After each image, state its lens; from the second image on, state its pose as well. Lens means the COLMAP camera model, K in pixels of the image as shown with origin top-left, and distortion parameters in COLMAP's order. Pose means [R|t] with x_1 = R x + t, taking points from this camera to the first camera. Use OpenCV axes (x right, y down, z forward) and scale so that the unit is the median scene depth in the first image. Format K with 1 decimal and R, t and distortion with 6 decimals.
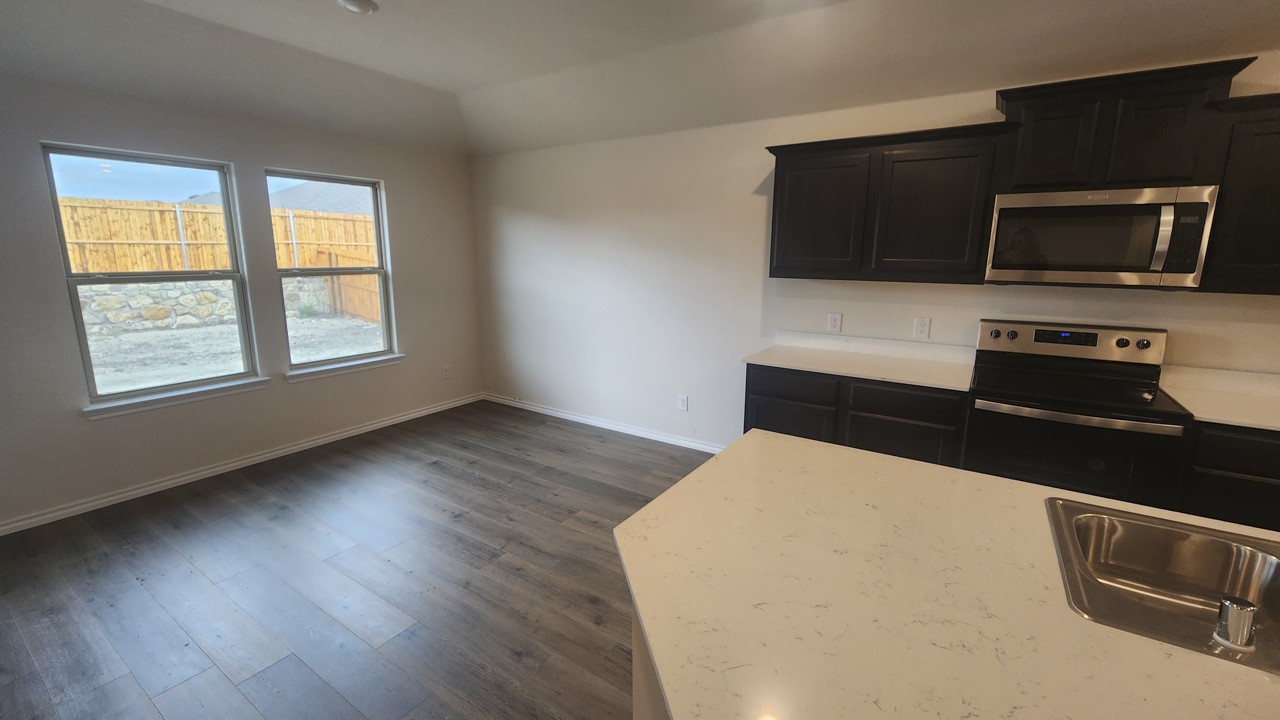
lens RADIAL K [[529.8, 0, 627.8], [0, 529.8, 353.8], [0, 0, 1]] dist [-0.001826, -0.000345]
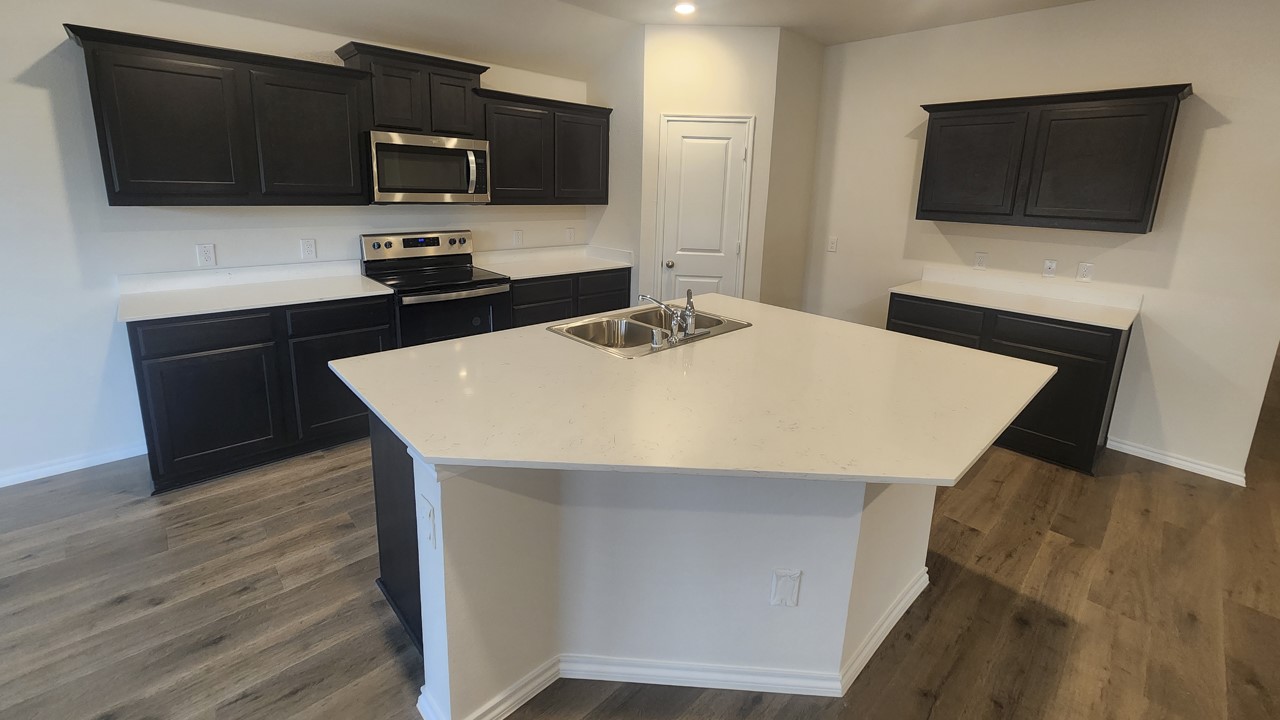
lens RADIAL K [[529.8, 0, 631.3], [0, 529.8, 291.6], [0, 0, 1]] dist [-0.001826, -0.000345]
pose [[0.231388, -0.190167, 0.954094, -0.350110], [0.155568, 0.975322, 0.156670, -0.034227], [-0.960343, 0.112175, 0.255262, 0.138899]]
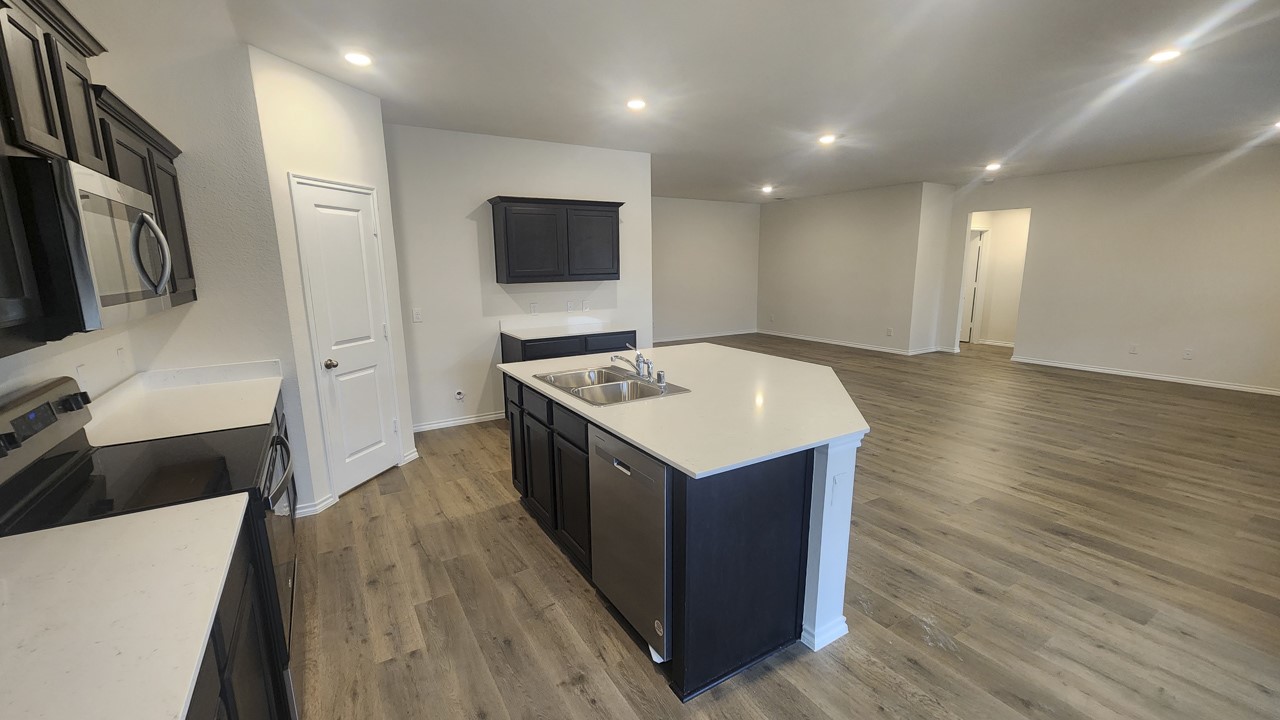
lens RADIAL K [[529.8, 0, 641.0], [0, 529.8, 360.7], [0, 0, 1]] dist [-0.001826, -0.000345]
pose [[-0.905194, -0.069118, 0.419340, -0.004938], [0.091360, 0.931974, 0.350824, -0.227856], [-0.415062, 0.355875, -0.837303, 1.156855]]
